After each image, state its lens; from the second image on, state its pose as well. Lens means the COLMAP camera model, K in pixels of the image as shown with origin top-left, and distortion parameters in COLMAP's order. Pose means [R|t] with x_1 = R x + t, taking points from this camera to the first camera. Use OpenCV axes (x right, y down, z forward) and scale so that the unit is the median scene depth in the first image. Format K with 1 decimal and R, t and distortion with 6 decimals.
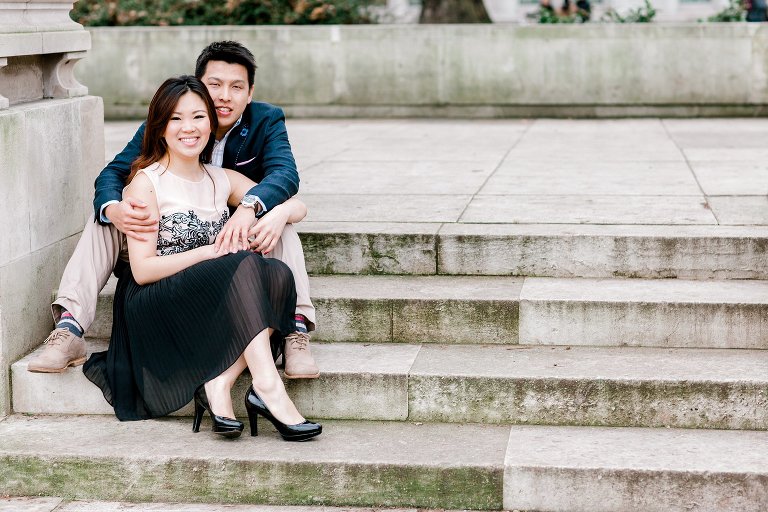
lens RADIAL K [[2047.1, 0, 384.4], [0, 2047.1, 351.9], [0, 0, 1]] dist [-0.018168, -0.444777]
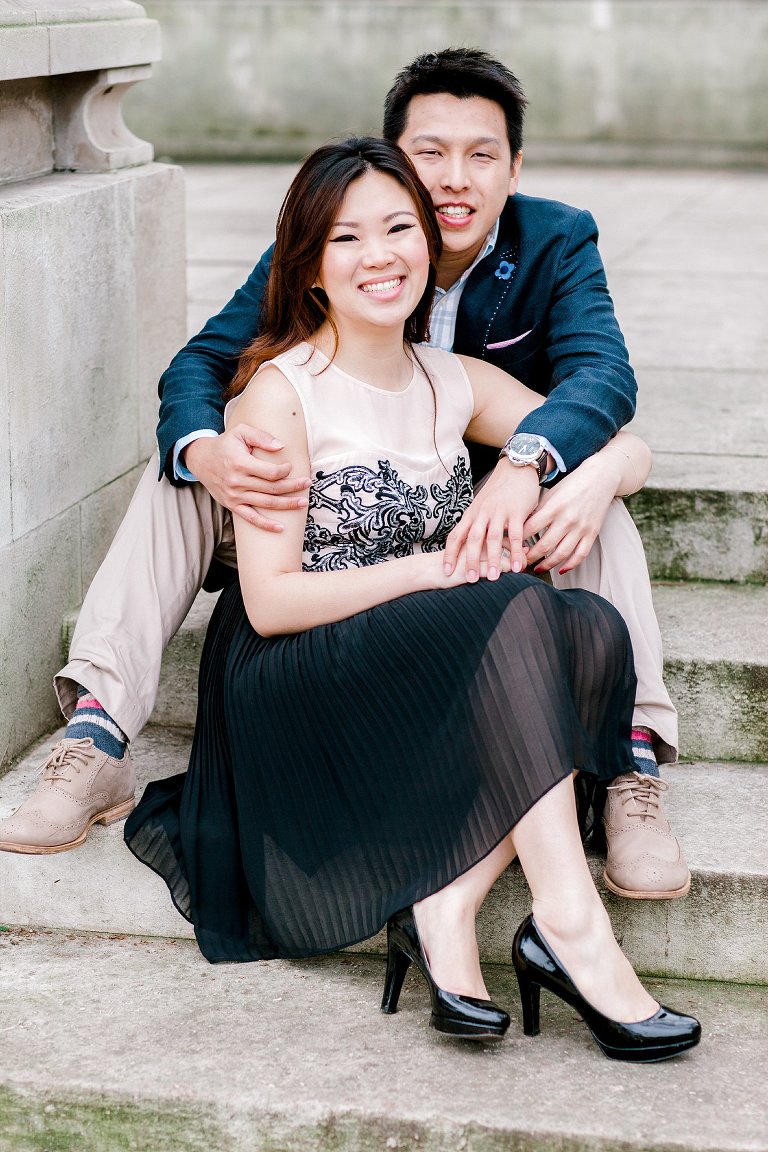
lens RADIAL K [[2989.3, 0, 384.5], [0, 2989.3, 720.9], [0, 0, 1]] dist [-0.030480, 0.253126]
pose [[0.997249, 0.030140, -0.067719, -0.050304], [-0.024454, 0.996225, 0.083288, -0.066151], [0.069973, -0.081403, 0.994222, 0.374384]]
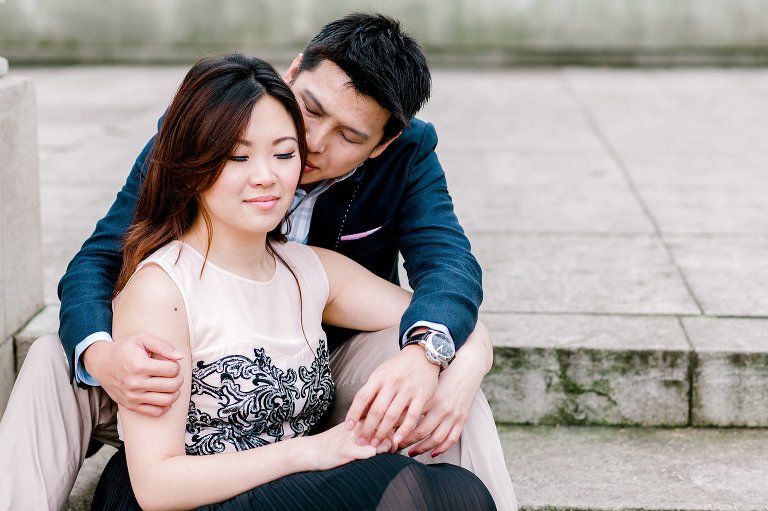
lens RADIAL K [[1992.9, 0, 384.0], [0, 1992.9, 255.5], [0, 0, 1]] dist [-0.030480, 0.253126]
pose [[0.997040, -0.005385, 0.076698, -0.099575], [0.005605, 0.999981, -0.002647, -0.087775], [-0.076682, 0.003069, 0.997051, 0.542099]]
